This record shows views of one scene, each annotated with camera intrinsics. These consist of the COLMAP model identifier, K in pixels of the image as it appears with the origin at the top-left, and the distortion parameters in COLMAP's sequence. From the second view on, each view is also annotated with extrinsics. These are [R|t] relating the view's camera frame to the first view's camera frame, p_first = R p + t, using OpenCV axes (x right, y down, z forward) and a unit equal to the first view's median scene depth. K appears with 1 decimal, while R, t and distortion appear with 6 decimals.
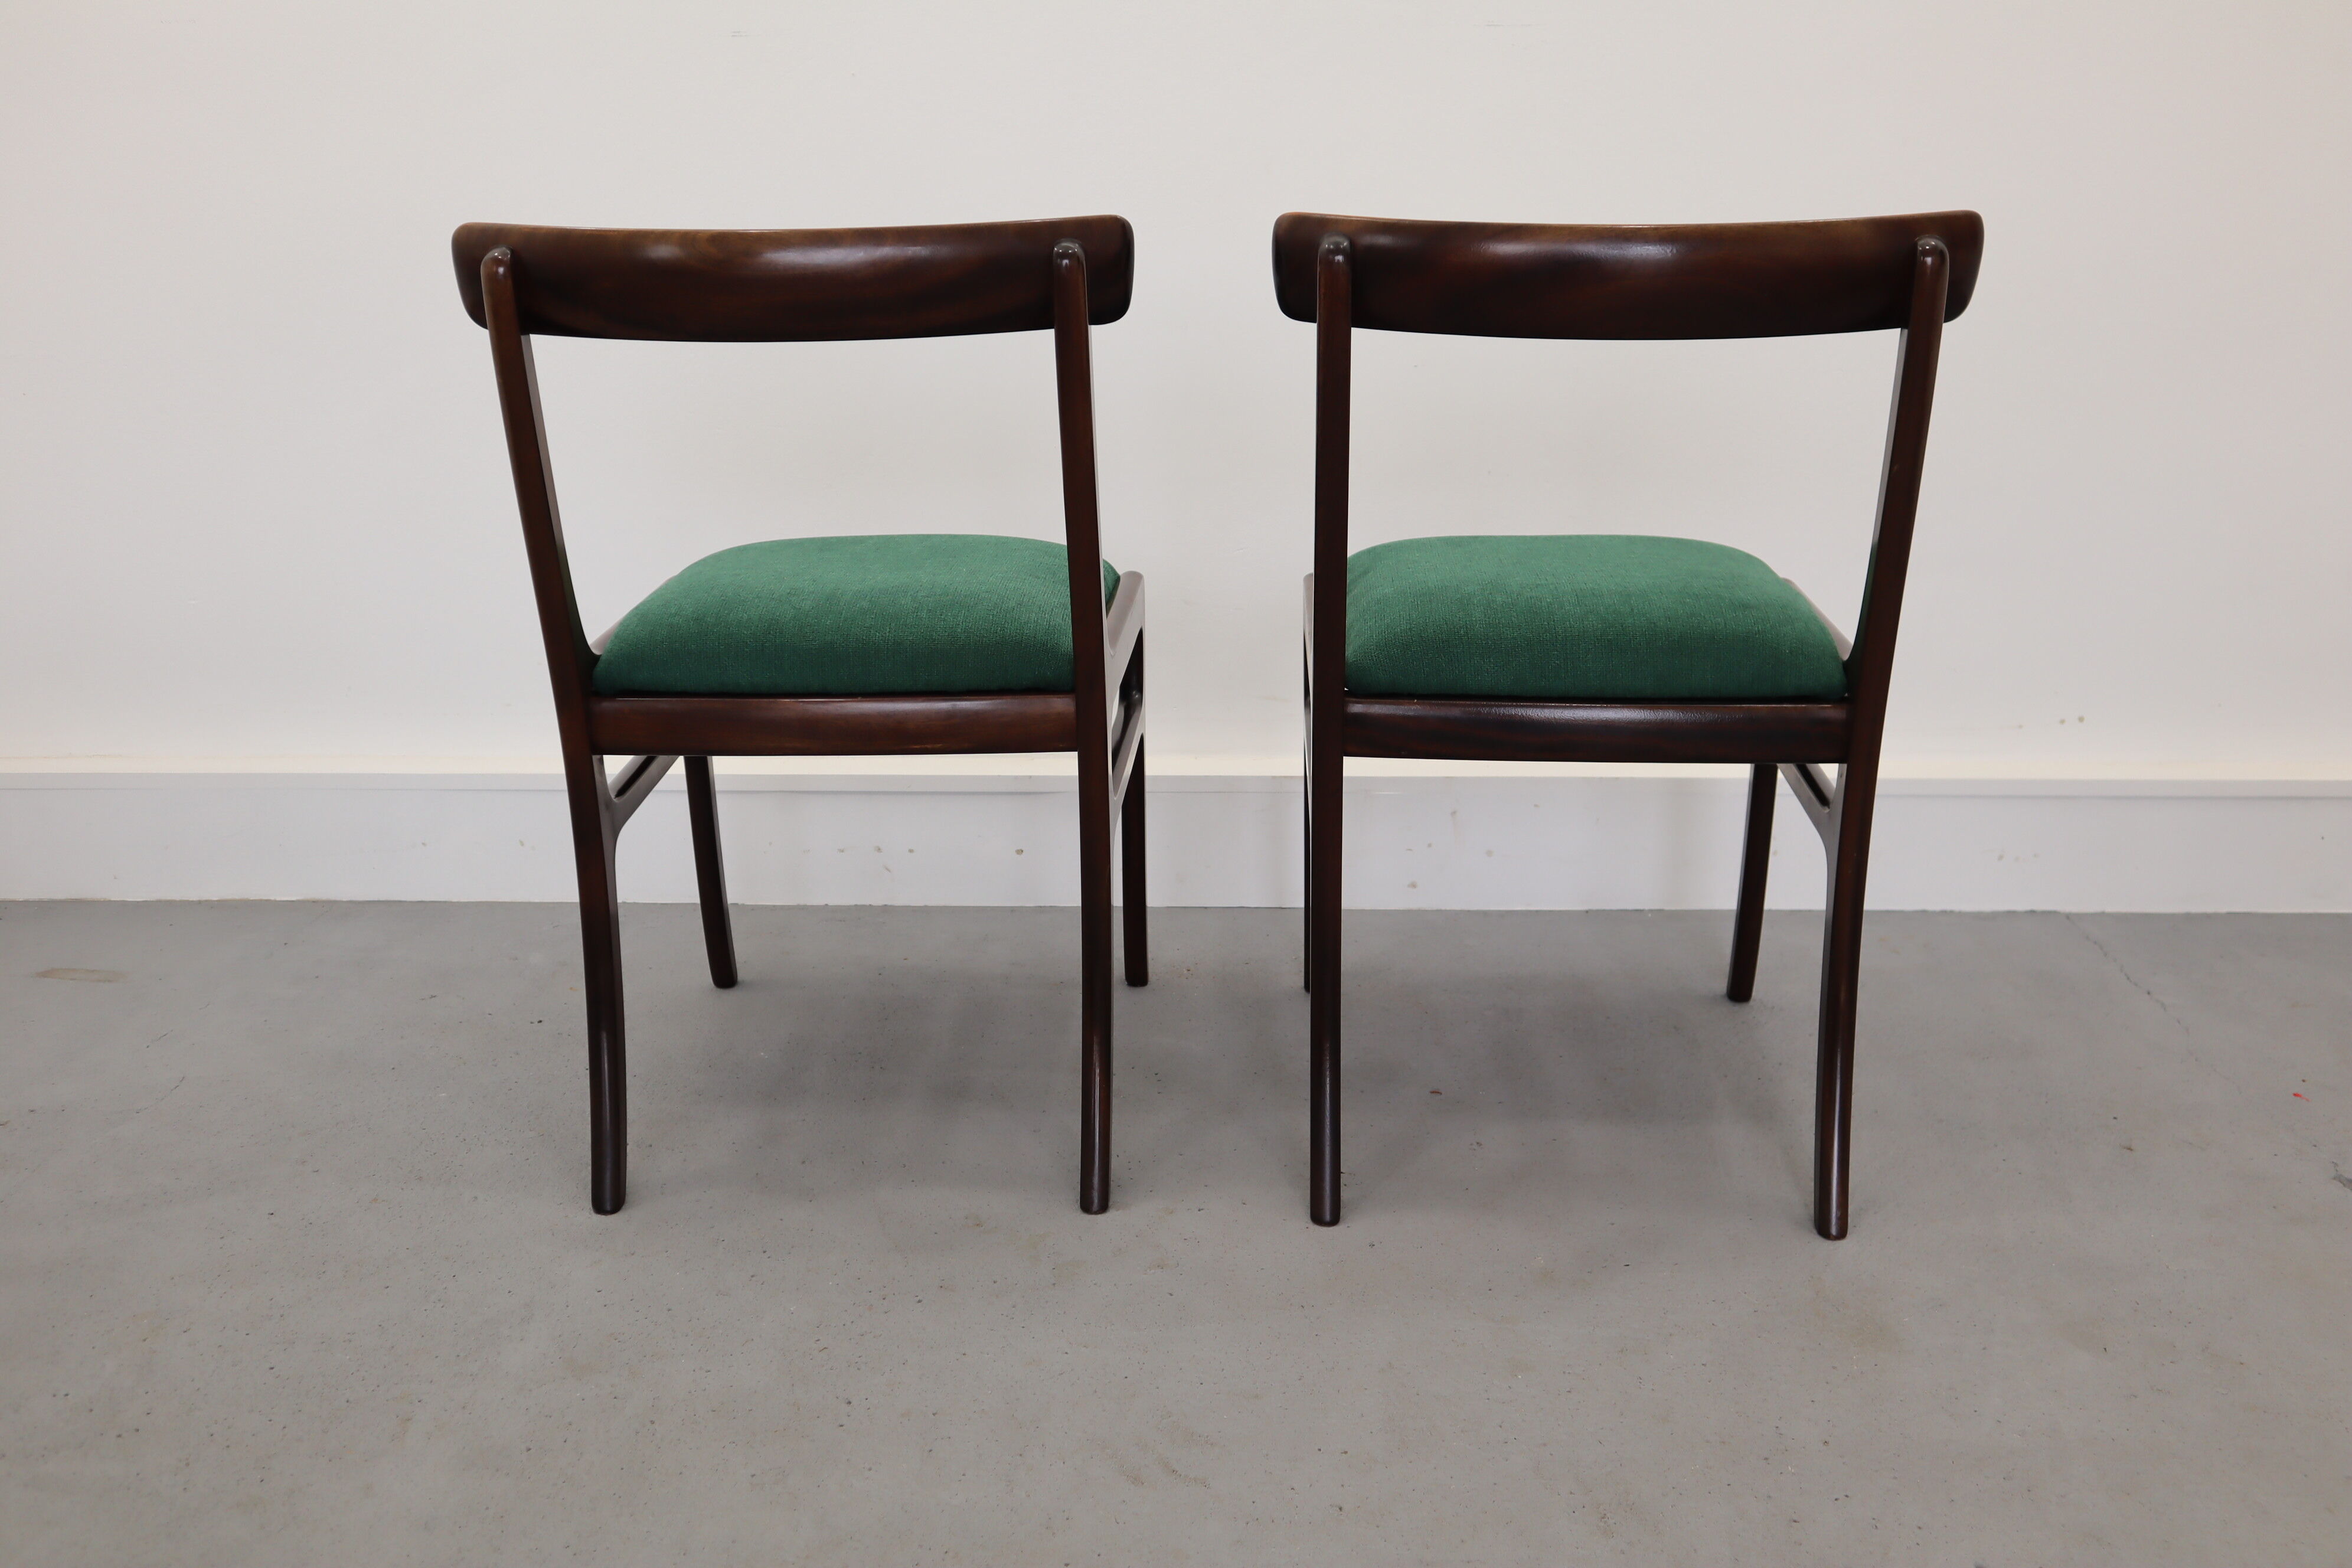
lens RADIAL K [[1953.7, 0, 1175.1], [0, 1953.7, 778.7], [0, 0, 1]] dist [-0.072831, 0.094359]
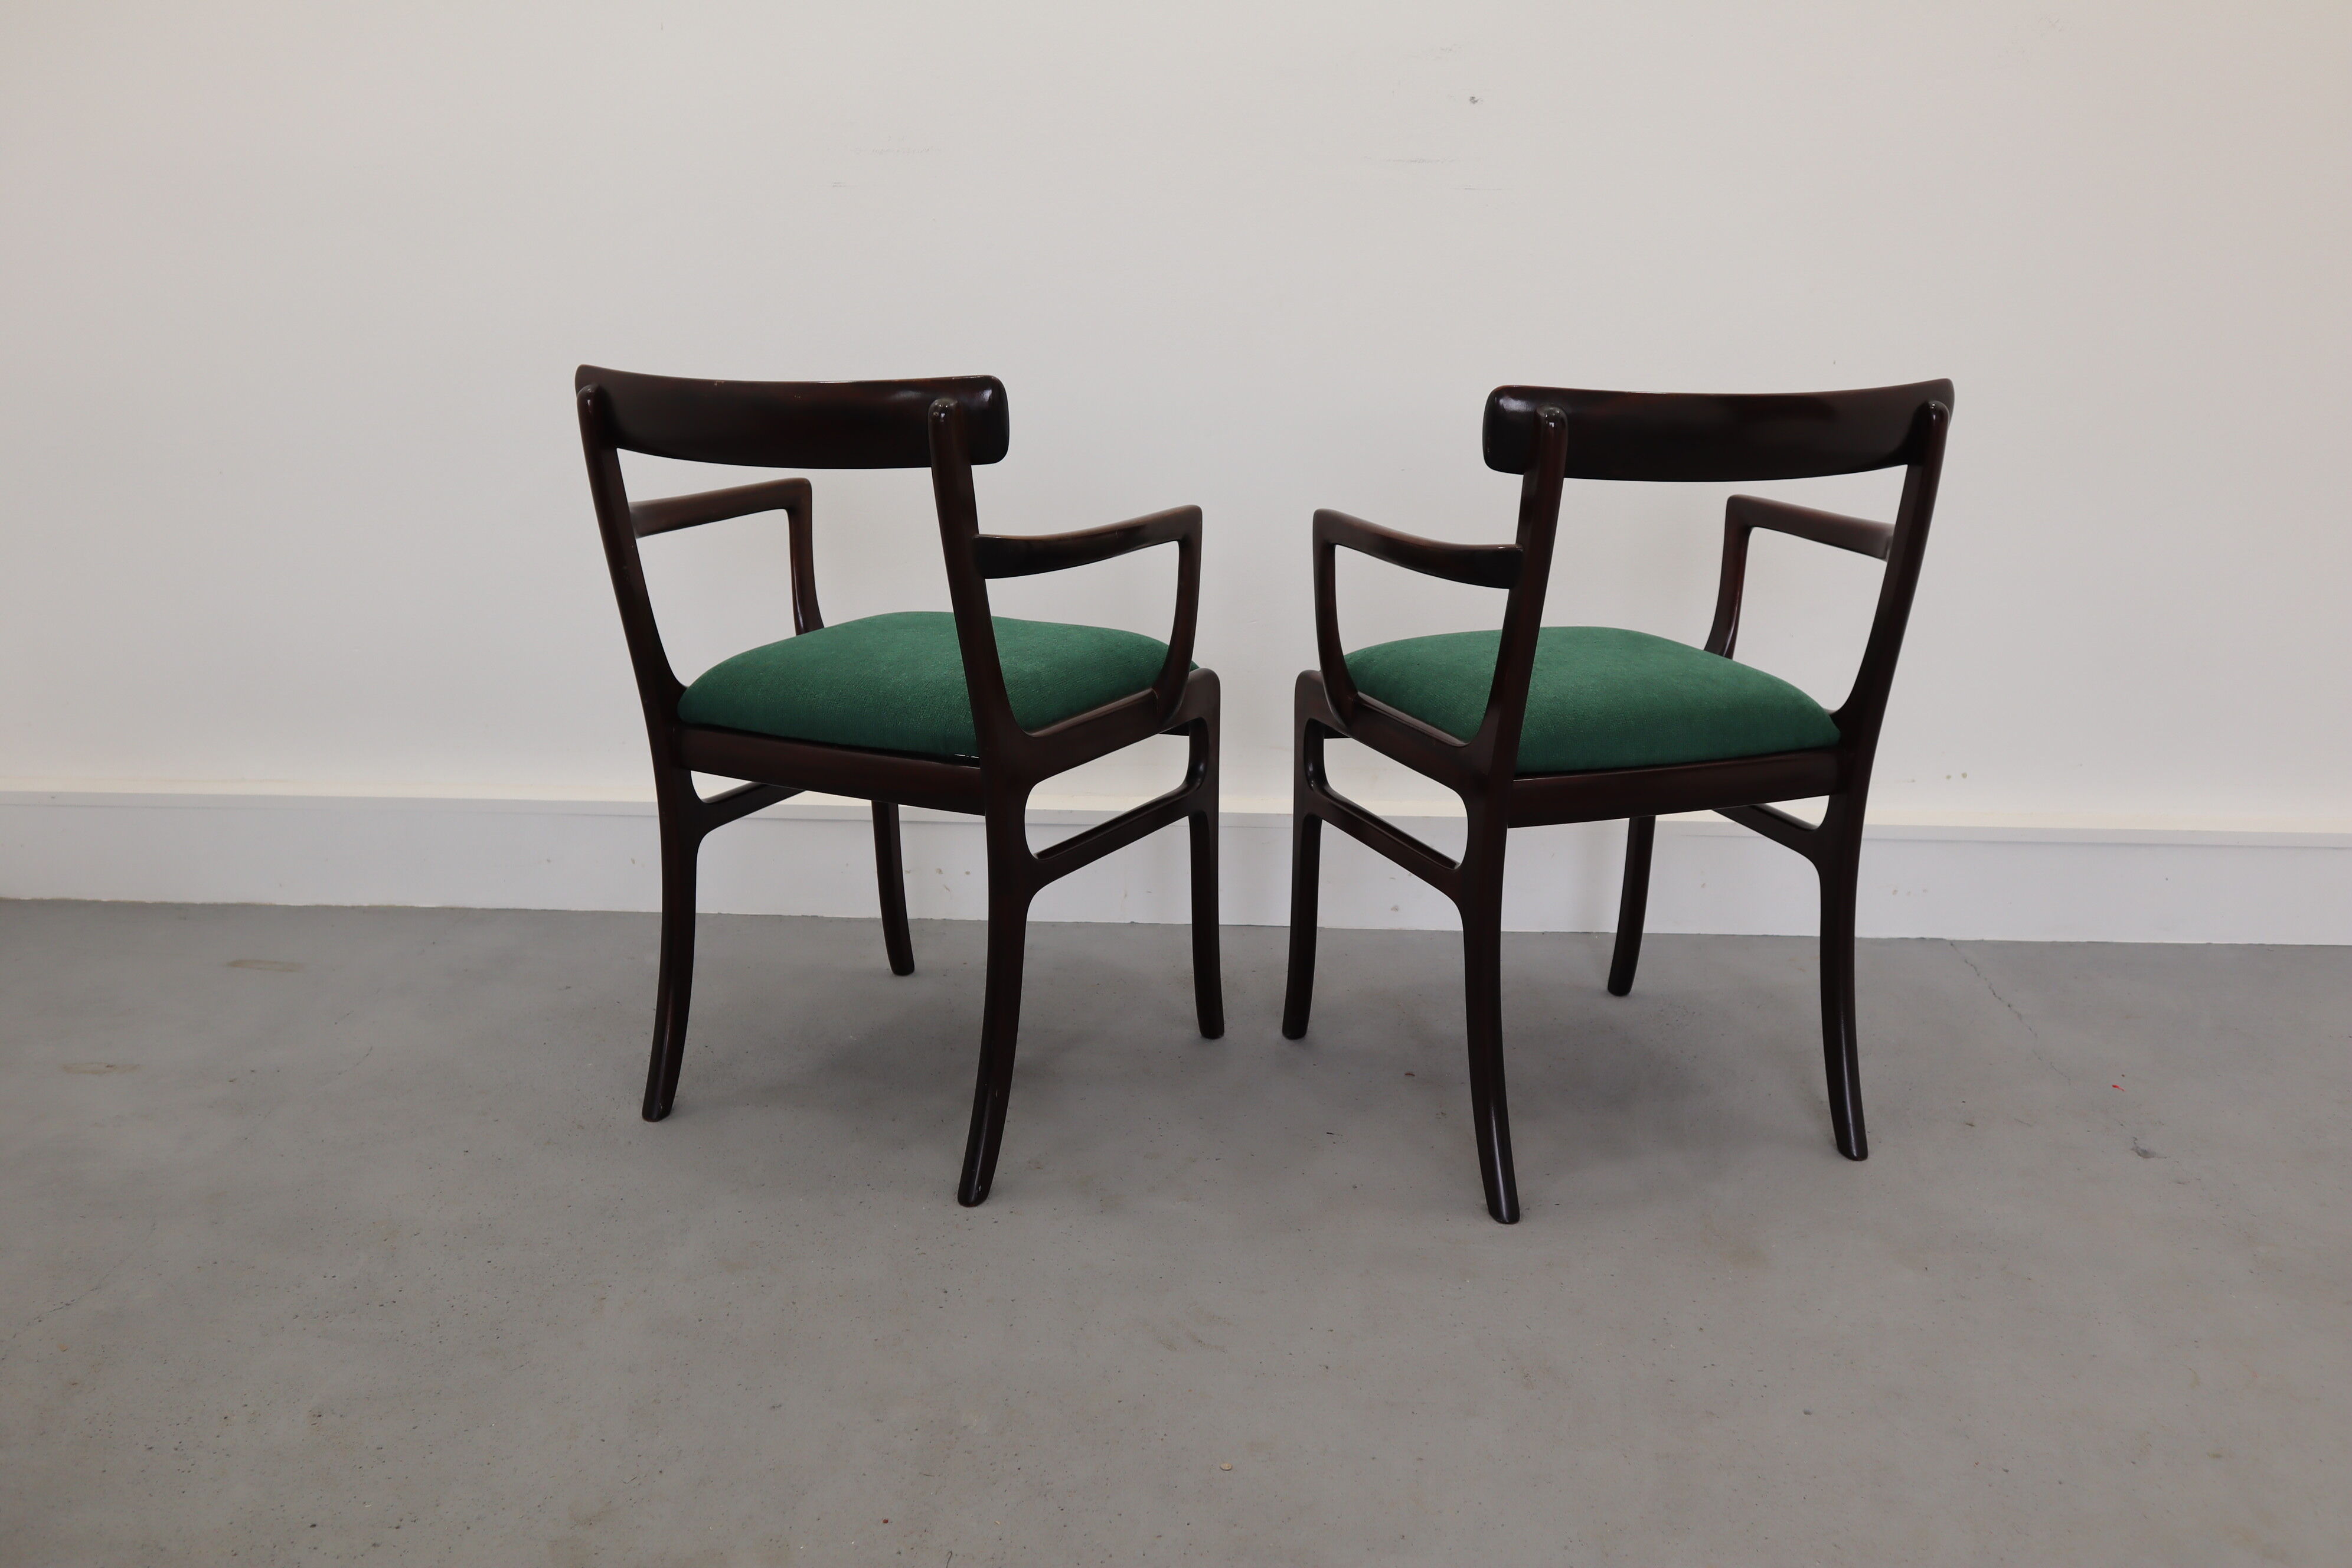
lens RADIAL K [[1953.7, 0, 1171.0], [0, 1953.7, 767.7], [0, 0, 1]] dist [-0.072831, 0.094359]
pose [[0.999870, 0.016127, 0.000226, -0.020158], [-0.016114, 0.999483, -0.027838, 0.006591], [-0.000674, 0.027831, 0.999612, -0.242601]]
